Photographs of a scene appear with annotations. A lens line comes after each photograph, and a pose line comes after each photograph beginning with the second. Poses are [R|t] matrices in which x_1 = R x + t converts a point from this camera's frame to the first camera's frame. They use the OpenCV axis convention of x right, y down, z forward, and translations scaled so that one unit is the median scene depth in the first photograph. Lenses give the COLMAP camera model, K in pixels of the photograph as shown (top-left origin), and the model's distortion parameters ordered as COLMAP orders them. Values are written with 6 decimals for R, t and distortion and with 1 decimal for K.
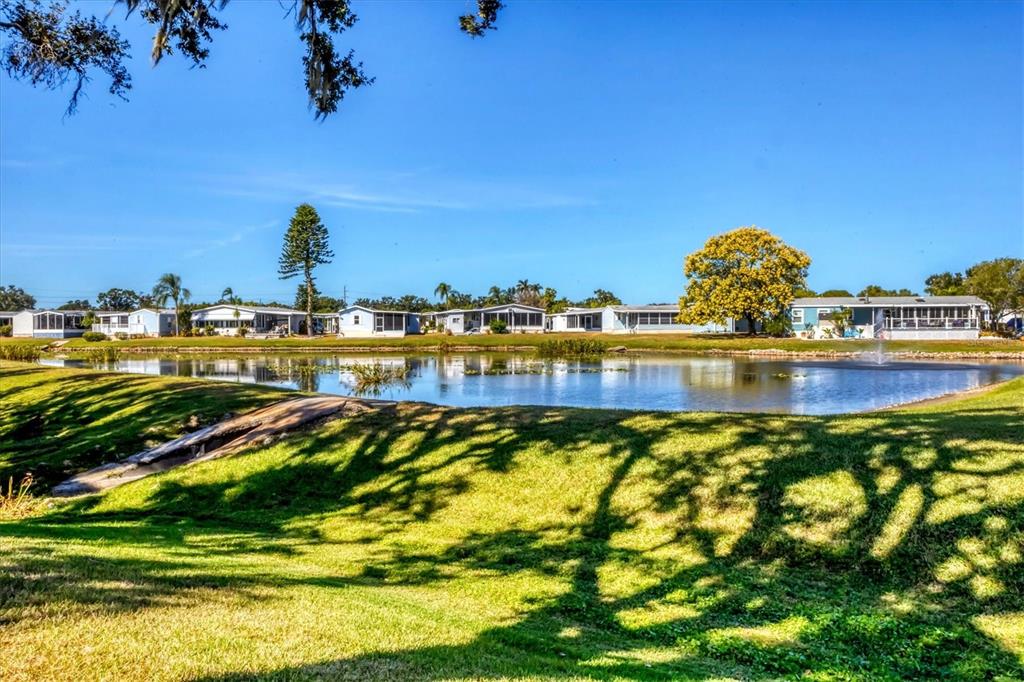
lens RADIAL K [[456.3, 0, 510.6], [0, 456.3, 334.7], [0, 0, 1]] dist [0.004550, -0.000138]
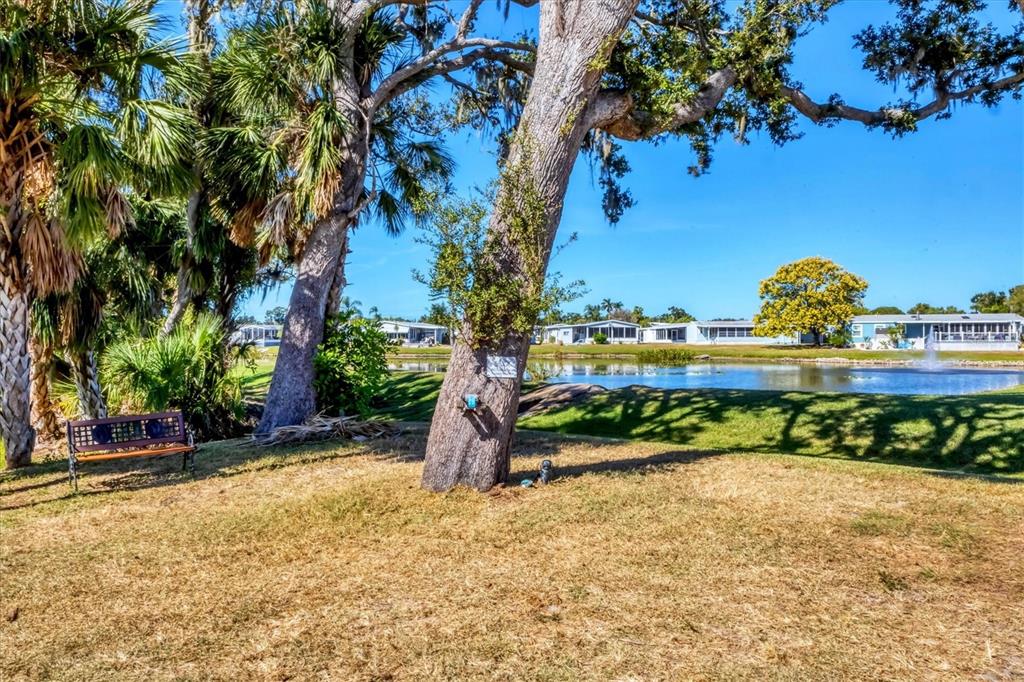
lens RADIAL K [[446.0, 0, 504.7], [0, 446.0, 339.8], [0, 0, 1]] dist [0.001780, 0.000268]
pose [[0.997500, 0.002830, -0.070609, -0.217425], [-0.003602, 0.999935, -0.010814, -0.000020], [0.070574, 0.011041, 0.997445, -0.241574]]
